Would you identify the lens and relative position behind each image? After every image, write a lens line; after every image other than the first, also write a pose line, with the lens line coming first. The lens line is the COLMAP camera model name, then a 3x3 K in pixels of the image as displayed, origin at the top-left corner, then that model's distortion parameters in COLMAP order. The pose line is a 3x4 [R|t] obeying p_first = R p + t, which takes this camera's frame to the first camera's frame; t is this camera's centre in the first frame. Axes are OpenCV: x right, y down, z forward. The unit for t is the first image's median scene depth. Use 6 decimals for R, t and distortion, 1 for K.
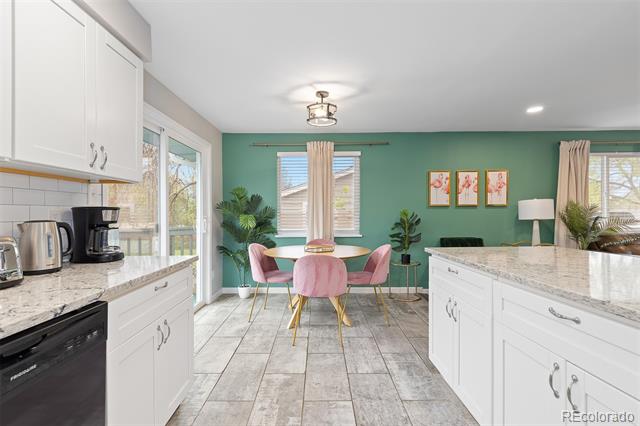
lens RADIAL K [[288.6, 0, 319.4], [0, 288.6, 211.2], [0, 0, 1]] dist [0.003122, 0.000372]
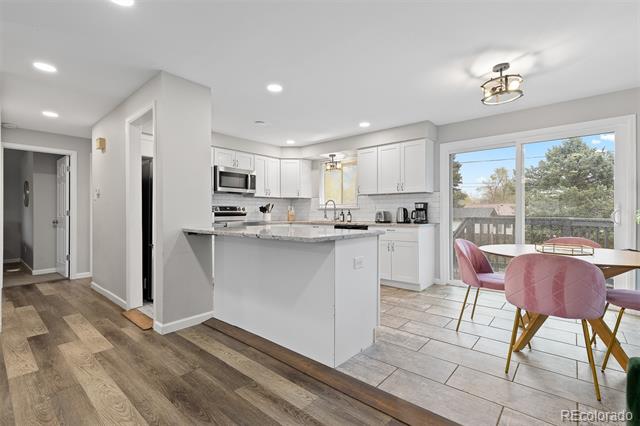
lens RADIAL K [[288.6, 0, 319.4], [0, 288.6, 211.2], [0, 0, 1]] dist [0.003122, 0.000372]
pose [[-0.646753, 0.005398, -0.762680, 1.456970], [0.005693, 0.999981, 0.002250, 0.039568], [0.762678, -0.002886, -0.646772, 1.594098]]
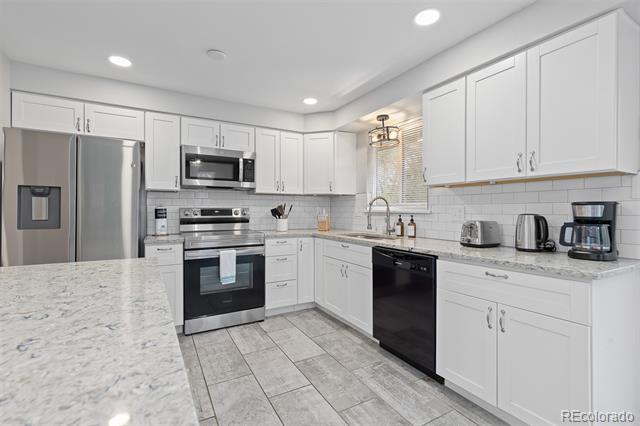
lens RADIAL K [[288.6, 0, 319.4], [0, 288.6, 211.2], [0, 0, 1]] dist [0.003122, 0.000372]
pose [[-0.869944, 0.009185, -0.493064, 0.390607], [0.004669, 0.999935, 0.010390, -0.000268], [0.493128, 0.006737, -0.869931, 1.110475]]
